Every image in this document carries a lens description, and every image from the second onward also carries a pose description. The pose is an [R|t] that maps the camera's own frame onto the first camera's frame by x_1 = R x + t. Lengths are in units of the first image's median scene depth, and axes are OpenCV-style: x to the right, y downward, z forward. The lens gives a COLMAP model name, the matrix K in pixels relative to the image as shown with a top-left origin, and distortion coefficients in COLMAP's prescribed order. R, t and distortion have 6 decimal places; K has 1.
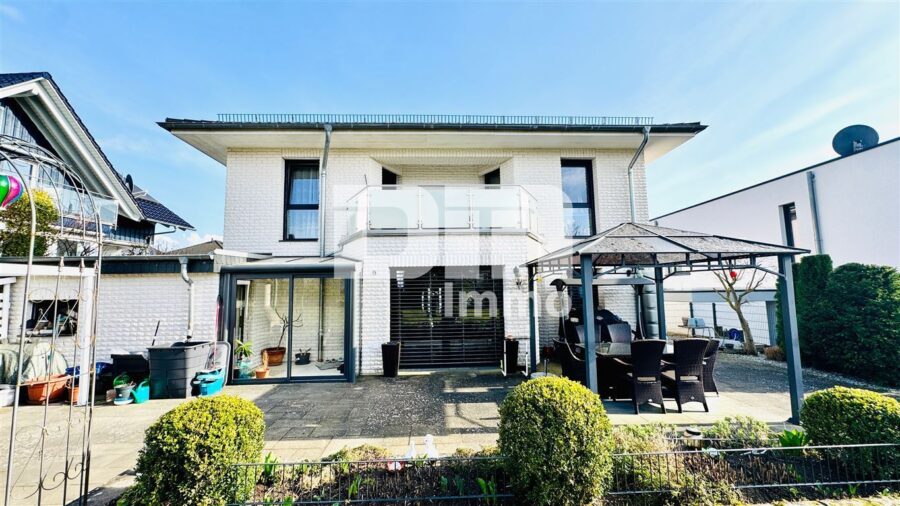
lens RADIAL K [[359.5, 0, 450.5], [0, 359.5, 253.8], [0, 0, 1]] dist [-0.000838, -0.000219]
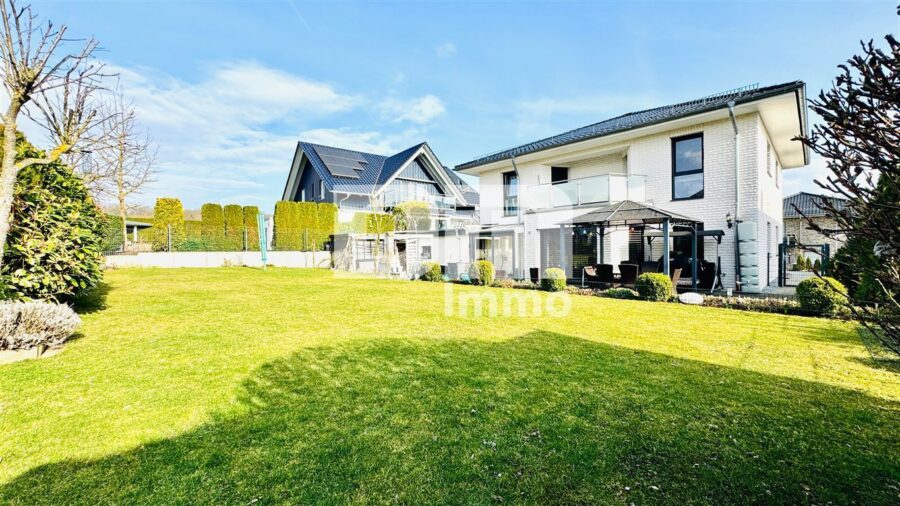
lens RADIAL K [[359.5, 0, 450.2], [0, 359.5, 252.6], [0, 0, 1]] dist [-0.000838, -0.000219]
pose [[0.669156, 0.009245, -0.743064, 0.738392], [0.079658, 0.993269, 0.084093, -0.028481], [0.738840, -0.115462, 0.663916, -0.493741]]
